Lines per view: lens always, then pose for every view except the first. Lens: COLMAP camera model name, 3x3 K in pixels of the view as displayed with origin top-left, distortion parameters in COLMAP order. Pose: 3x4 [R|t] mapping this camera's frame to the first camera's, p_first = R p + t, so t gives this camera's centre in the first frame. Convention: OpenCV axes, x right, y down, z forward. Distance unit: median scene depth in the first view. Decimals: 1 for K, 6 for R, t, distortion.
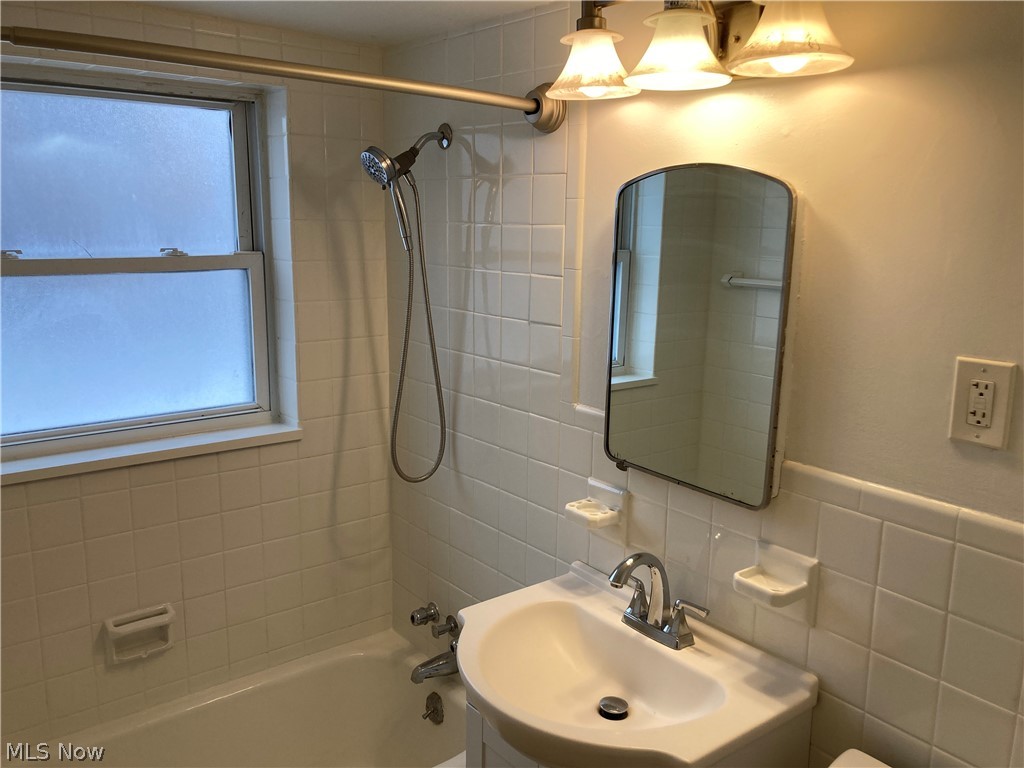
lens RADIAL K [[840.5, 0, 495.3], [0, 840.5, 389.4], [0, 0, 1]] dist [0.062380, -0.083127]
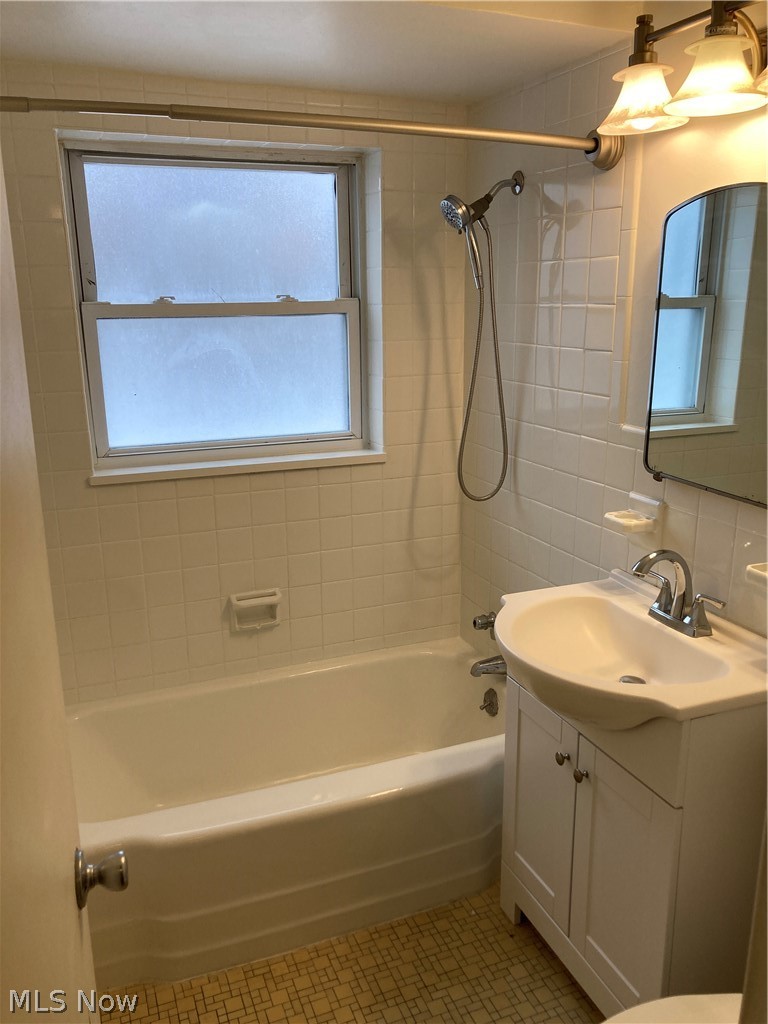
lens RADIAL K [[841.6, 0, 364.7], [0, 841.6, 544.3], [0, 0, 1]] dist [0.010602, 0.009945]
pose [[0.958716, 0.054562, -0.279081, 0.082808], [-0.032050, 0.995899, 0.084604, 0.084630], [0.282553, -0.072167, 0.956533, -0.145348]]
